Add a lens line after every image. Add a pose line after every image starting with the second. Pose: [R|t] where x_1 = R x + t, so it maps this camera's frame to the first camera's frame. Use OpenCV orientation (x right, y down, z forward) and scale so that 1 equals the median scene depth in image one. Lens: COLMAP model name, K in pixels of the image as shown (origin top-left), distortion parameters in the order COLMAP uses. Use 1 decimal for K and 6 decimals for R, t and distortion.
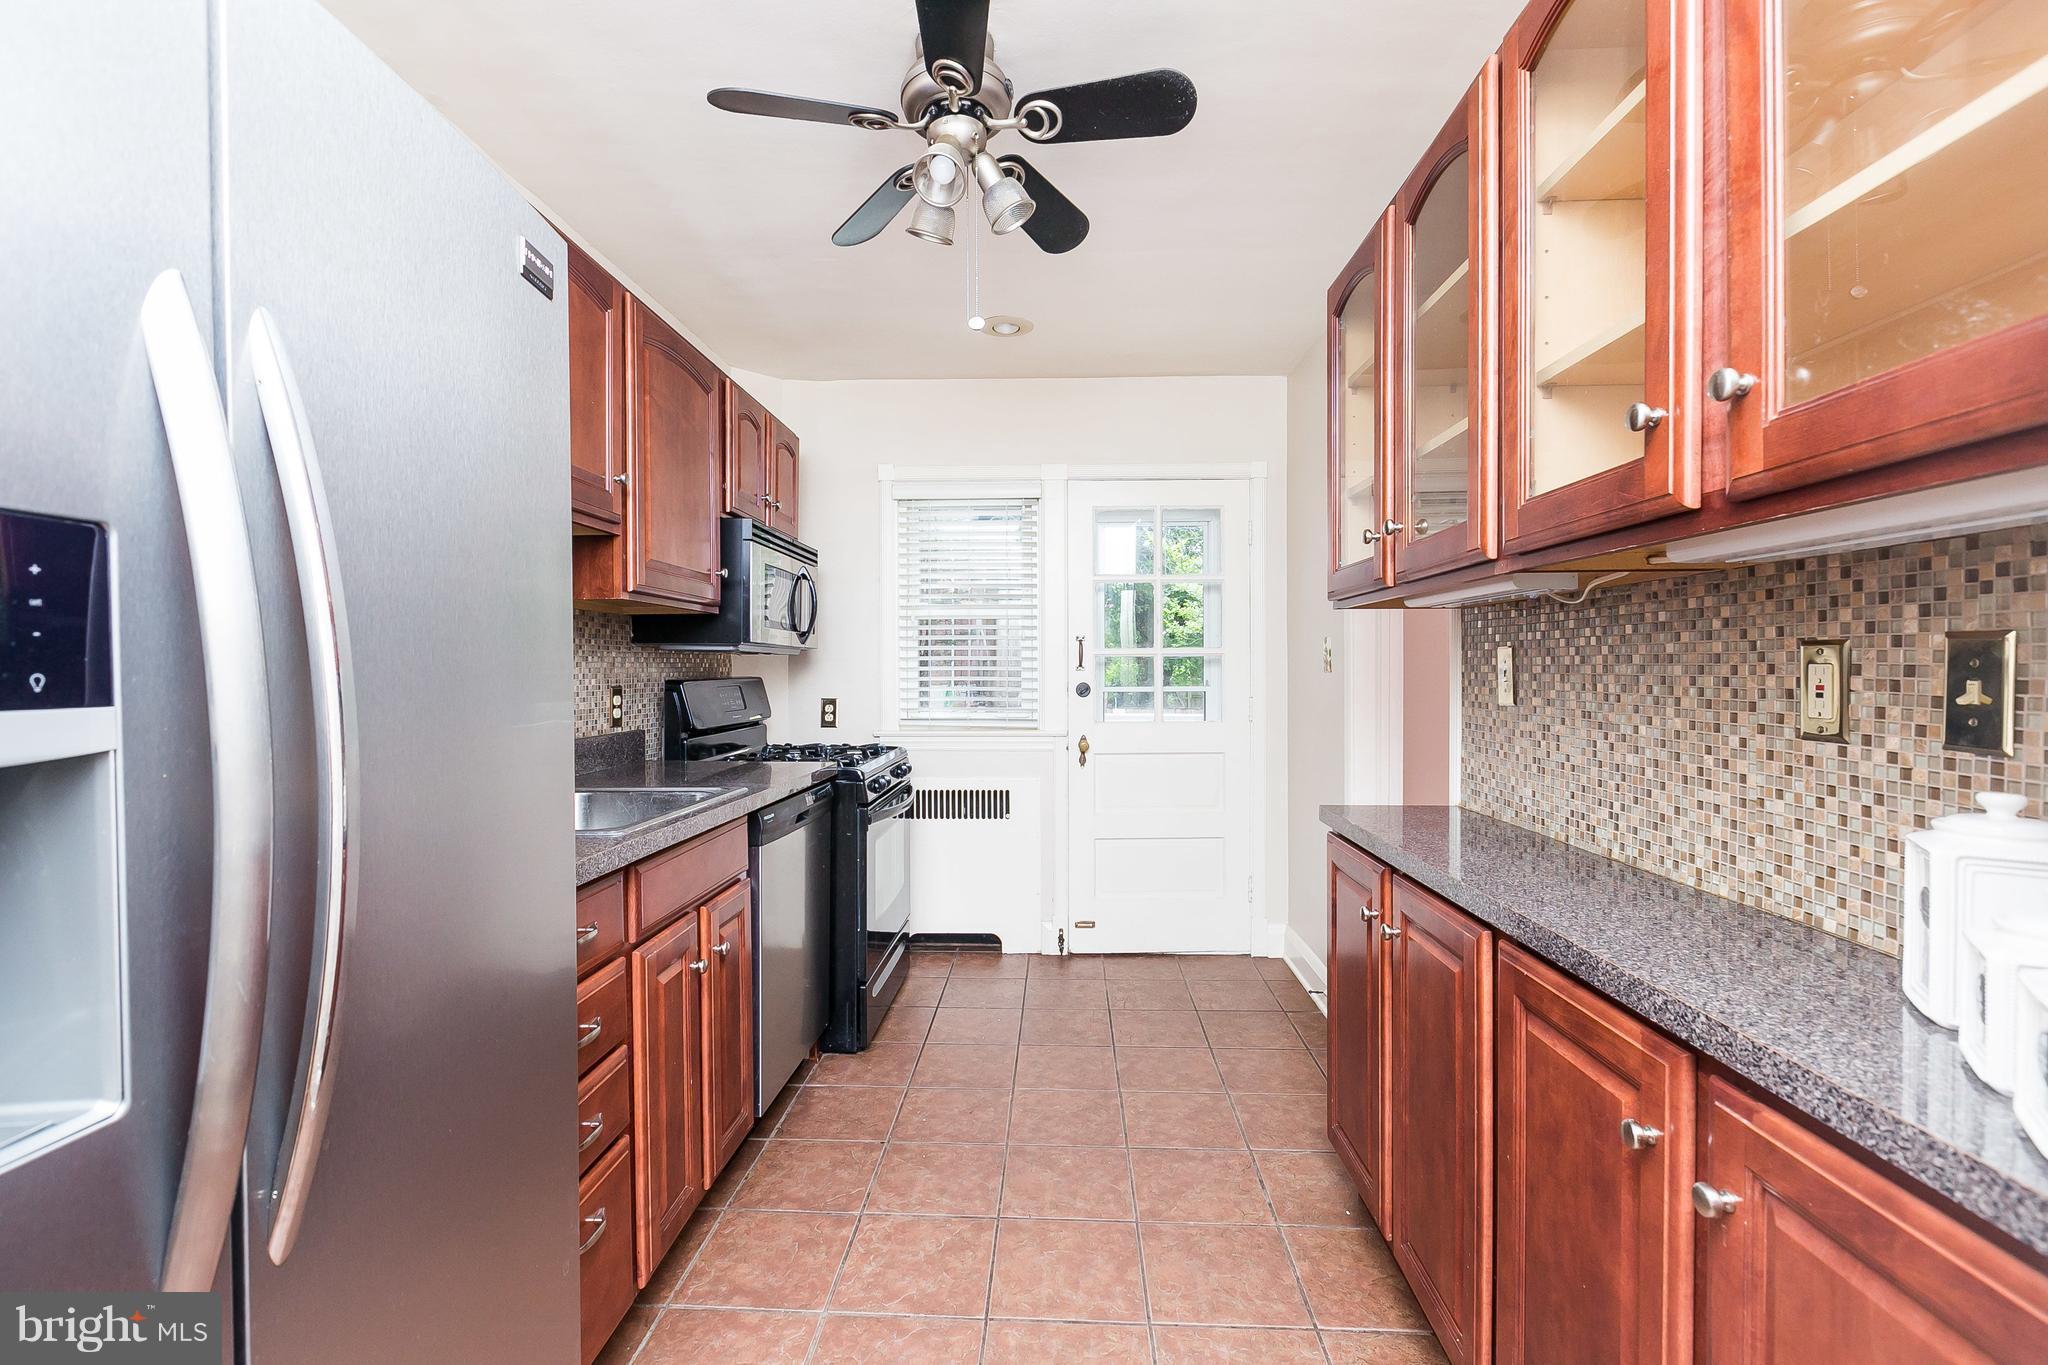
lens RADIAL K [[914.6, 0, 1021.3], [0, 914.6, 671.9], [0, 0, 1]] dist [0.002872, 0.000269]
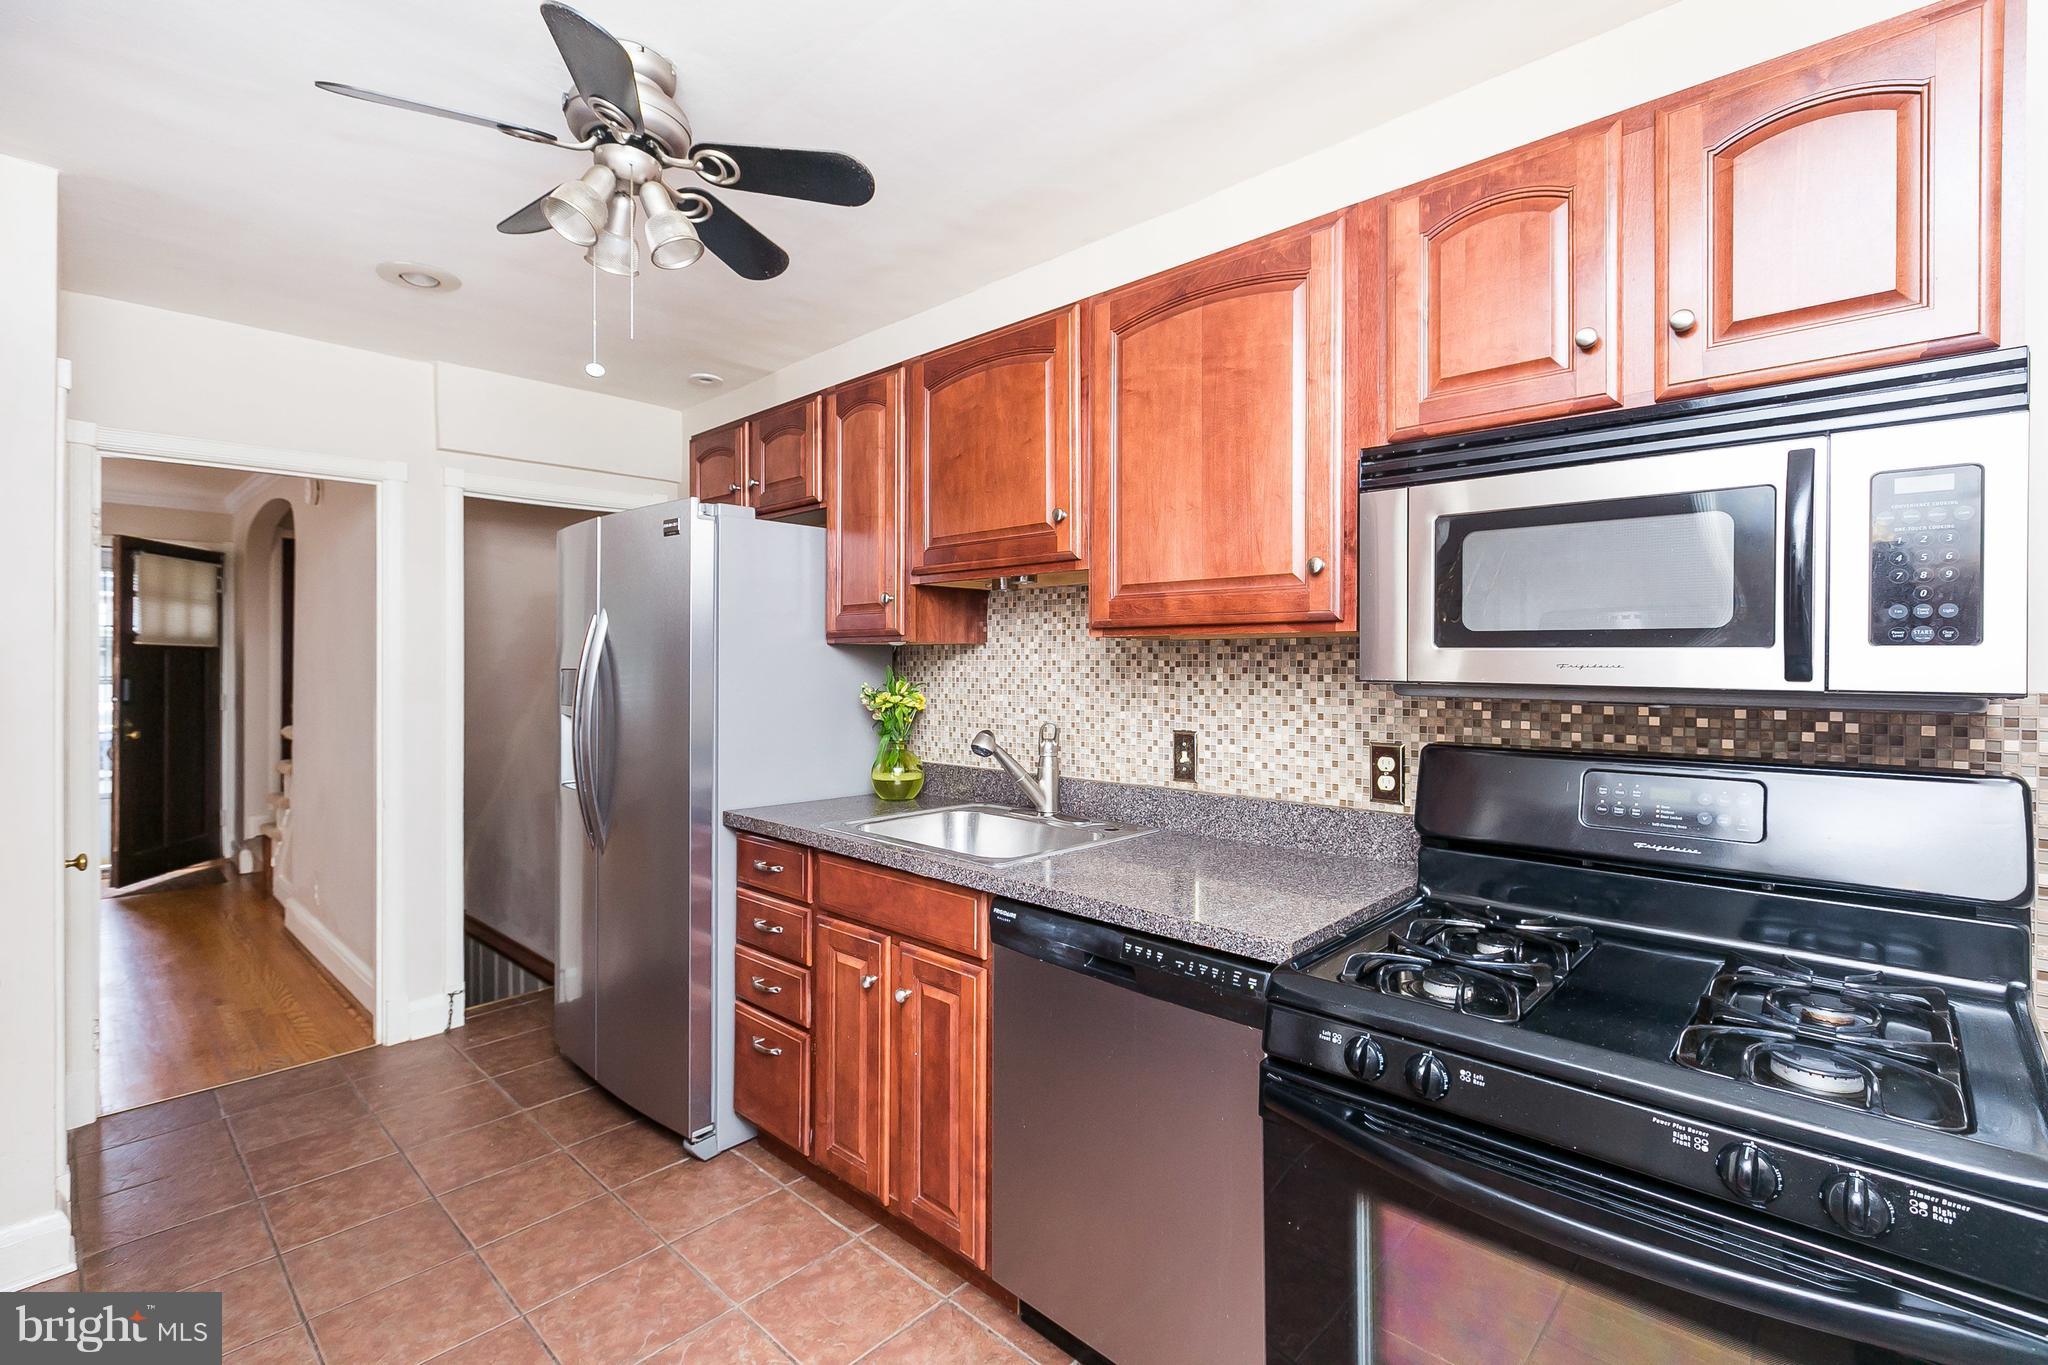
lens RADIAL K [[914.6, 0, 1026.1], [0, 914.6, 662.8], [0, 0, 1]] dist [0.002872, 0.000269]
pose [[-0.646625, 0.003230, -0.762801, 0.200066], [-0.002278, 0.999978, 0.006165, -0.038434], [0.762805, 0.005724, -0.646603, 1.000888]]
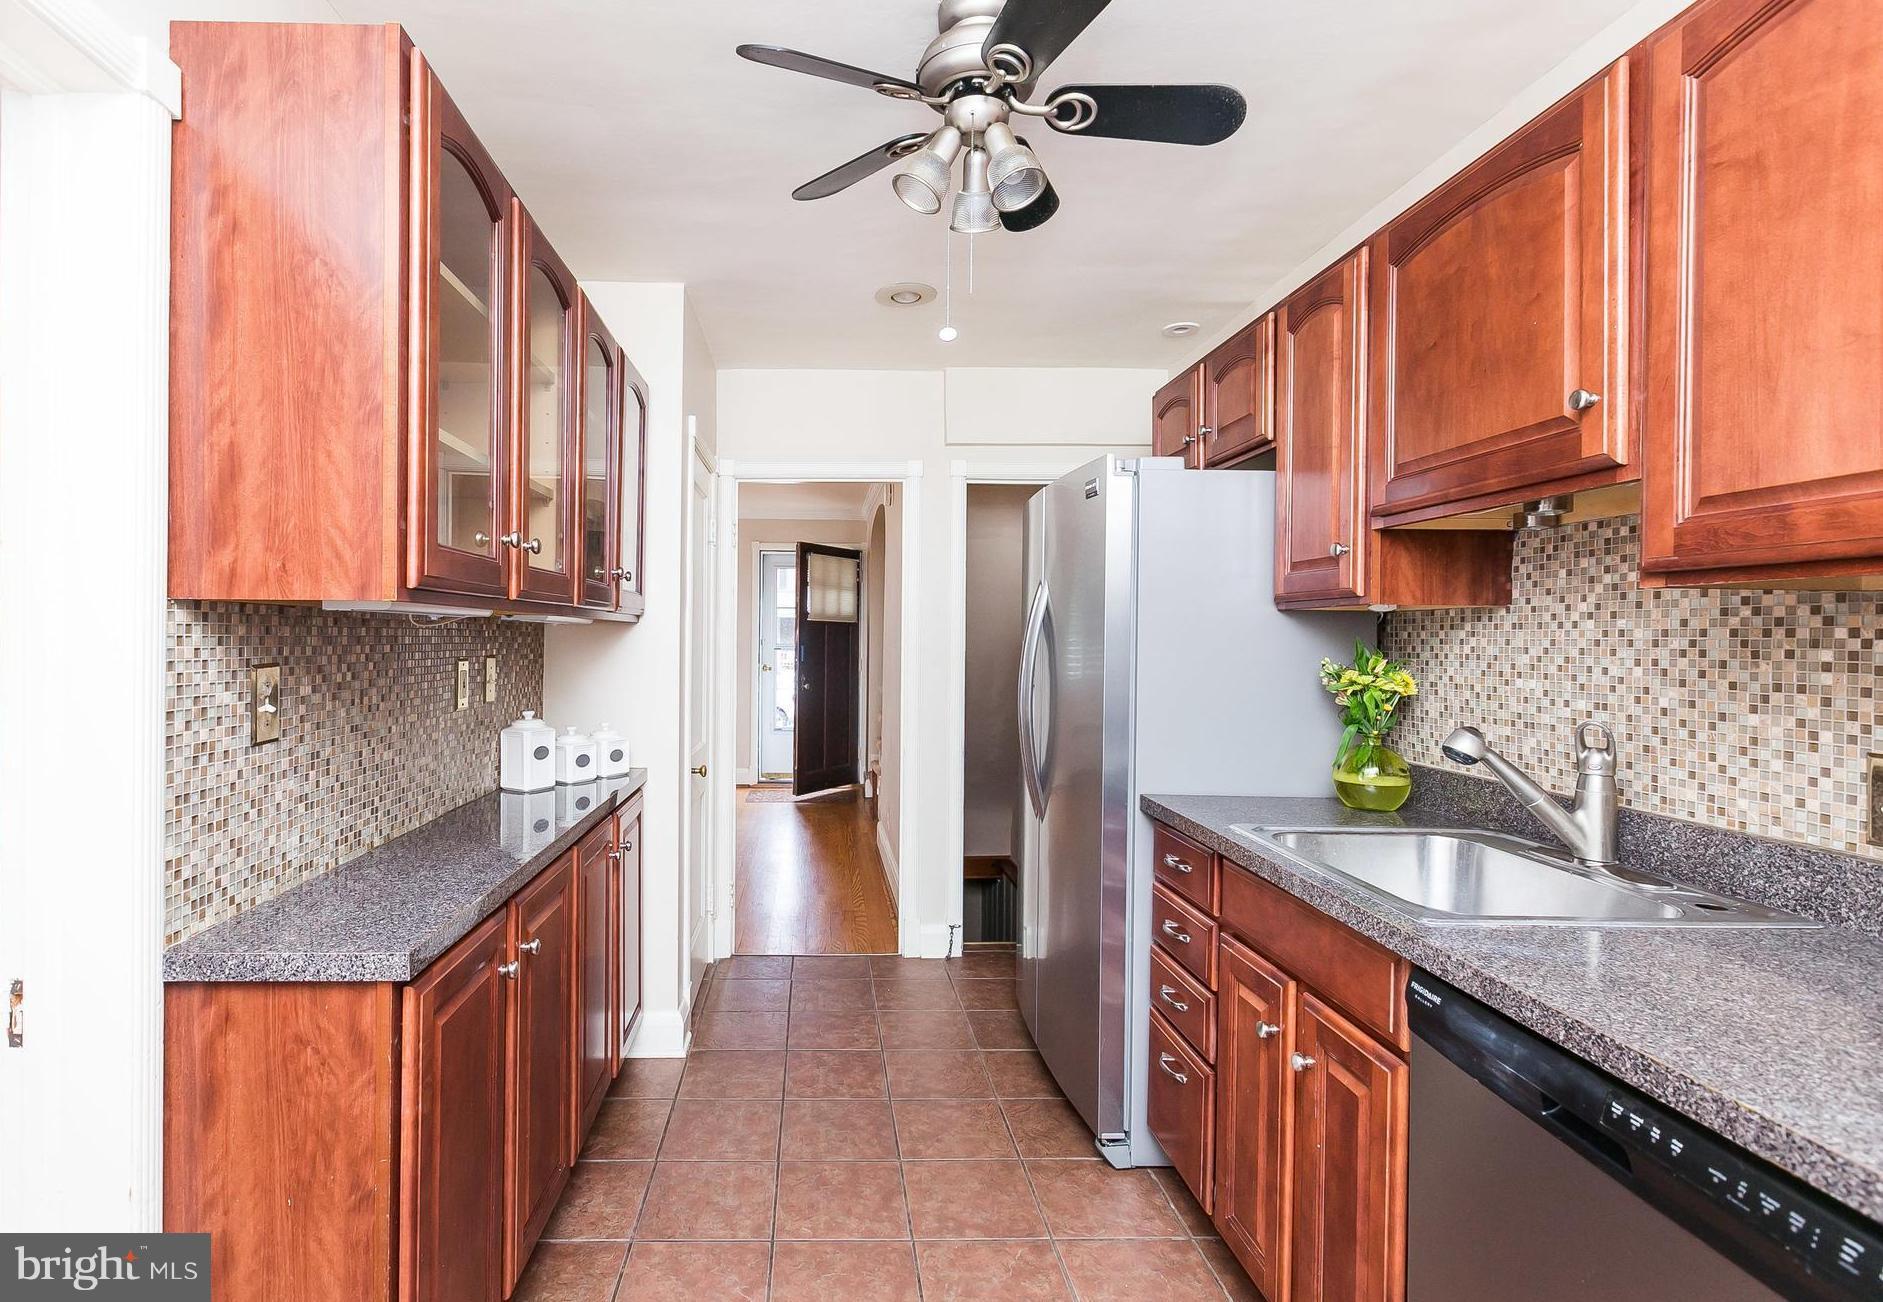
lens RADIAL K [[921.2, 0, 838.8], [0, 921.2, 642.6], [0, 0, 1]] dist [0.005584, -0.001227]
pose [[-0.997706, -0.005449, -0.067470, 0.066433], [-0.006280, 0.999907, 0.012113, -0.032221], [0.067398, 0.012509, -0.997648, 0.997868]]
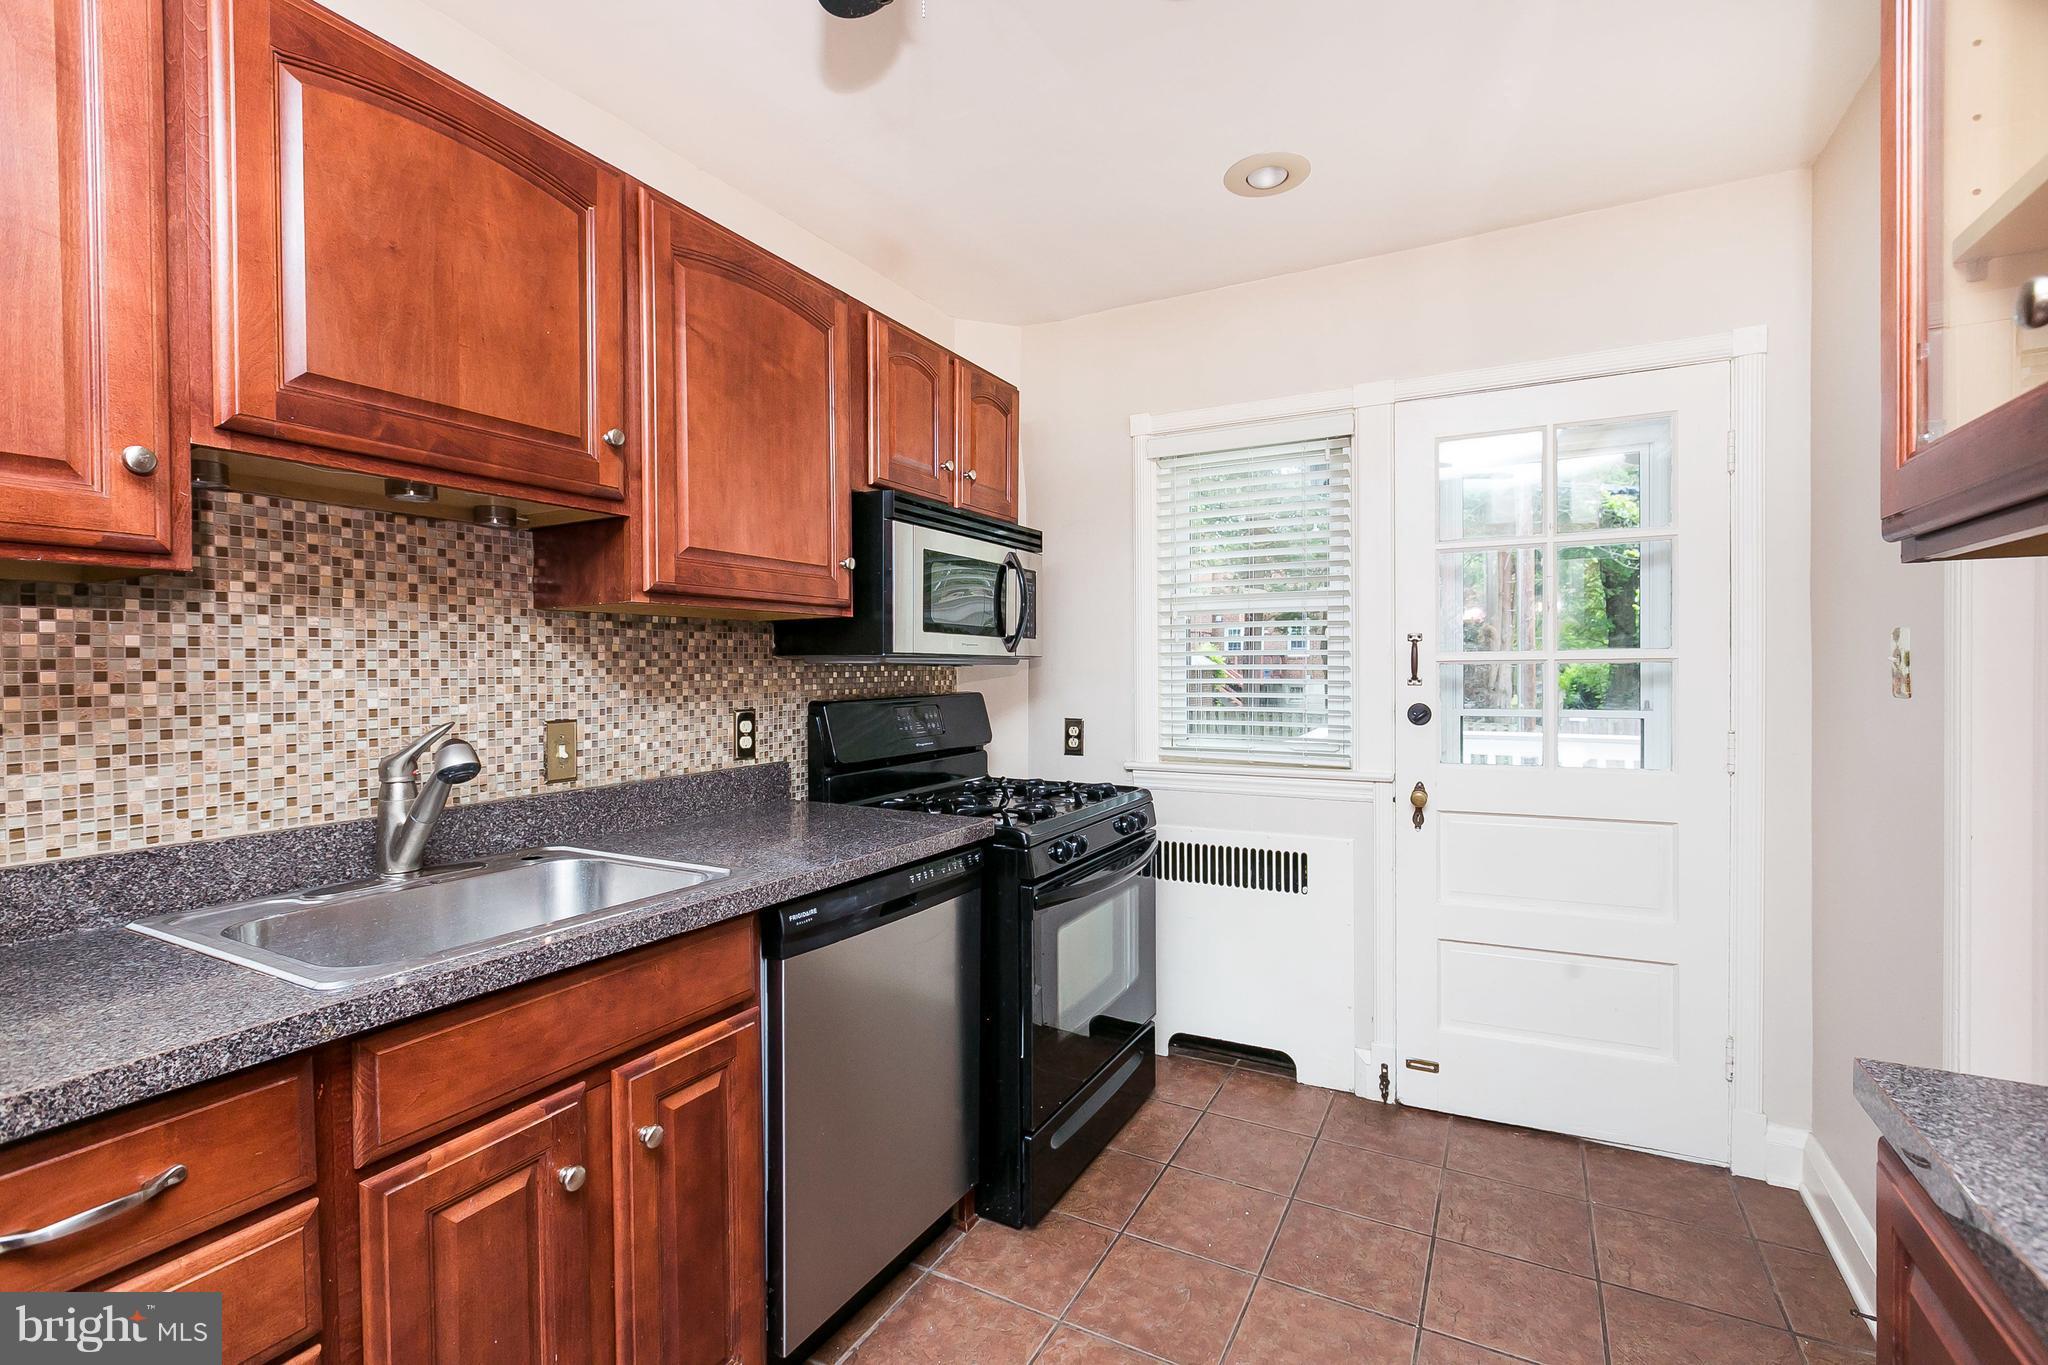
lens RADIAL K [[914.6, 0, 1018.4], [0, 914.6, 677.6], [0, 0, 1]] dist [0.002872, 0.000269]
pose [[0.897929, 0.001044, -0.440139, 0.110295], [0.002873, 0.999962, 0.008233, -0.015102], [0.440131, -0.008657, 0.897892, 0.303288]]
